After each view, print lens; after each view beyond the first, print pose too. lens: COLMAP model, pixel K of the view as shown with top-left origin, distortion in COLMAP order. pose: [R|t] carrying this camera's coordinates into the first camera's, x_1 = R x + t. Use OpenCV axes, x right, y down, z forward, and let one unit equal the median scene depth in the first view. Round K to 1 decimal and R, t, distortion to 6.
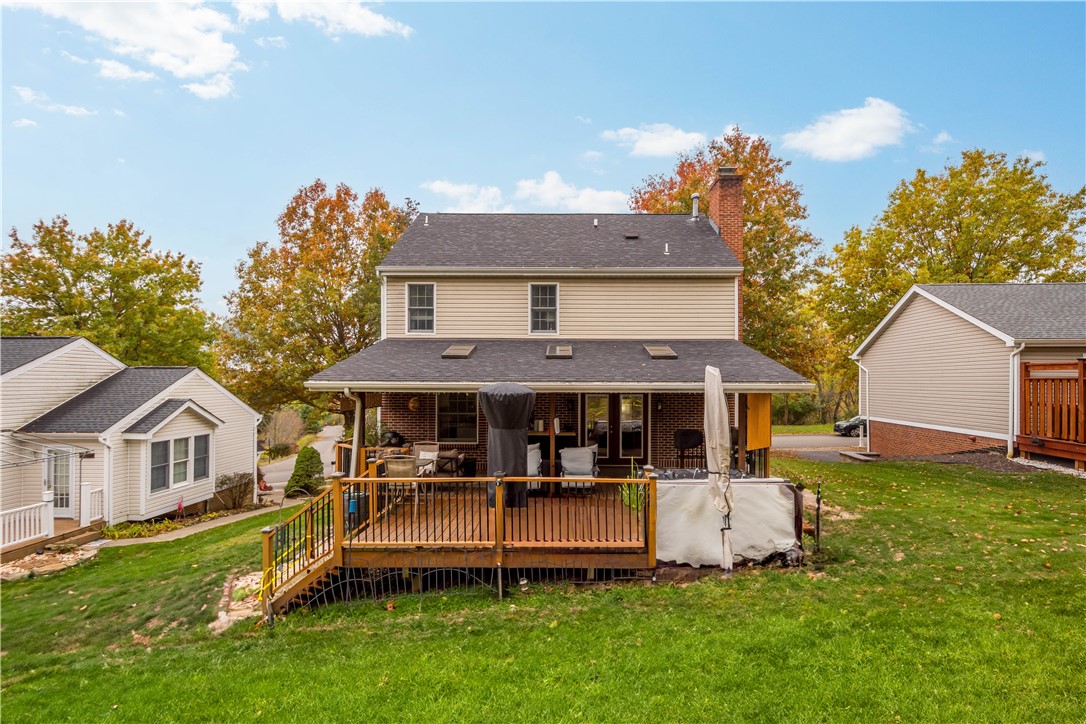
lens RADIAL K [[513.9, 0, 543.9], [0, 513.9, 386.0], [0, 0, 1]] dist [0.000720, -0.000014]
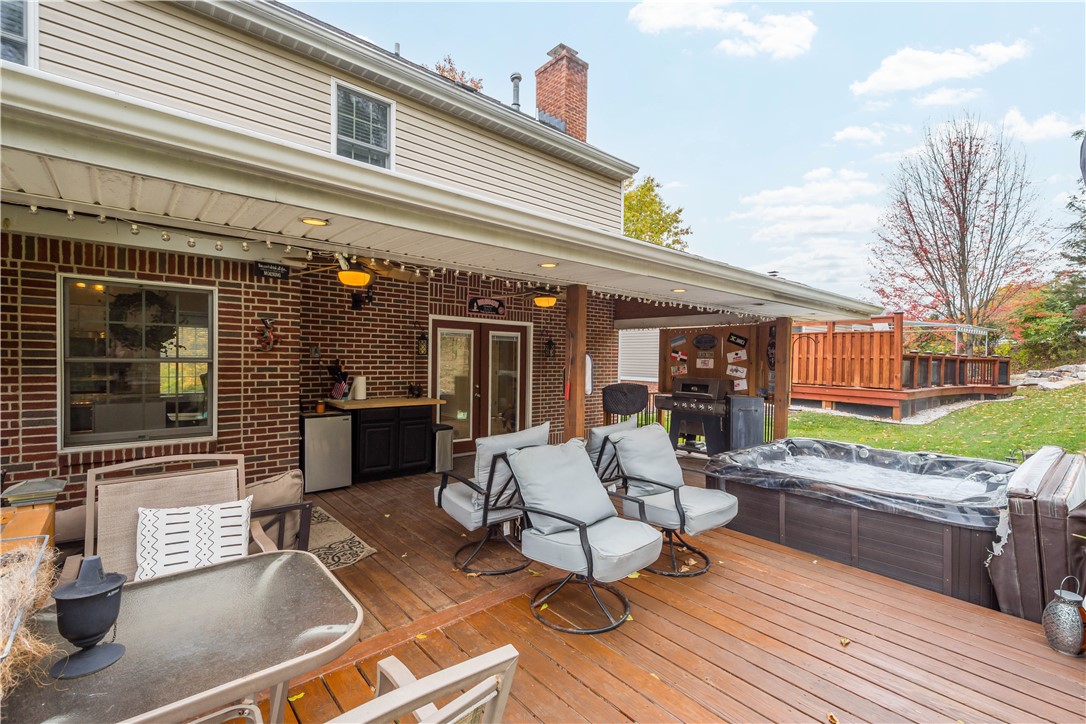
lens RADIAL K [[480.2, 0, 543.0], [0, 480.2, 362.0], [0, 0, 1]] dist [0.000340, -0.000195]
pose [[0.742233, 0.006797, 0.670107, -0.177728], [-0.012696, 0.999912, 0.003921, 0.051332], [-0.670021, -0.011418, 0.742254, 0.545272]]
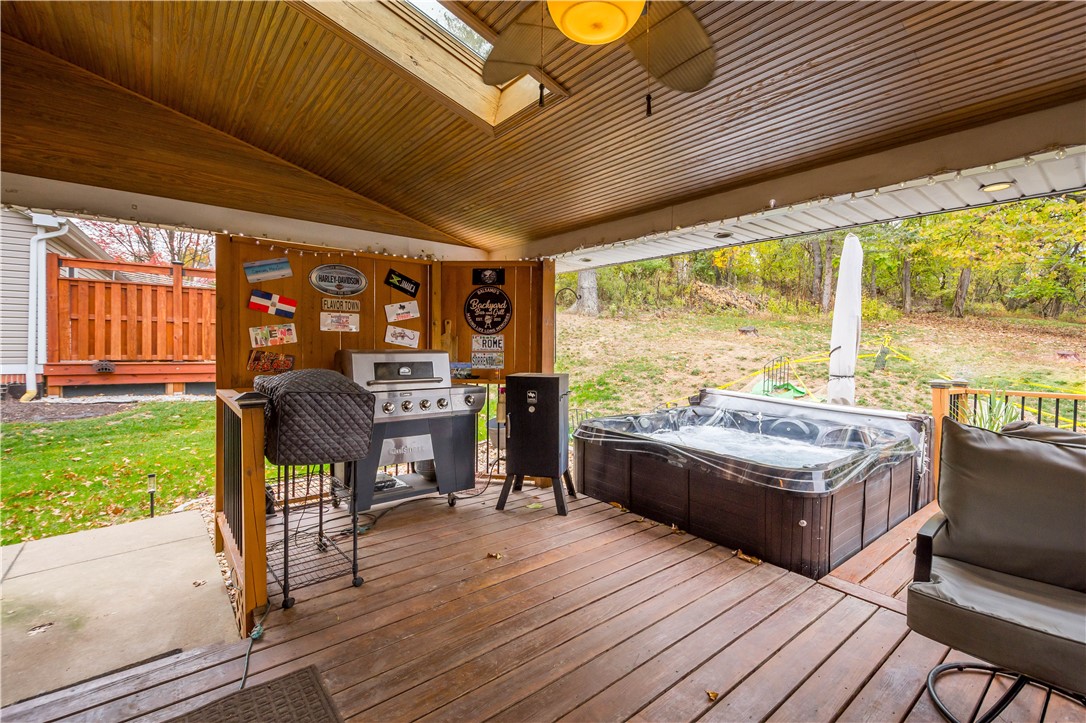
lens RADIAL K [[480.2, 0, 543.0], [0, 480.2, 361.5], [0, 0, 1]] dist [0.000340, -0.000195]
pose [[-0.643536, -0.036612, 0.764539, 0.040531], [-0.011022, 0.999195, 0.038572, 0.063924], [-0.765336, 0.016396, -0.643422, 0.928176]]
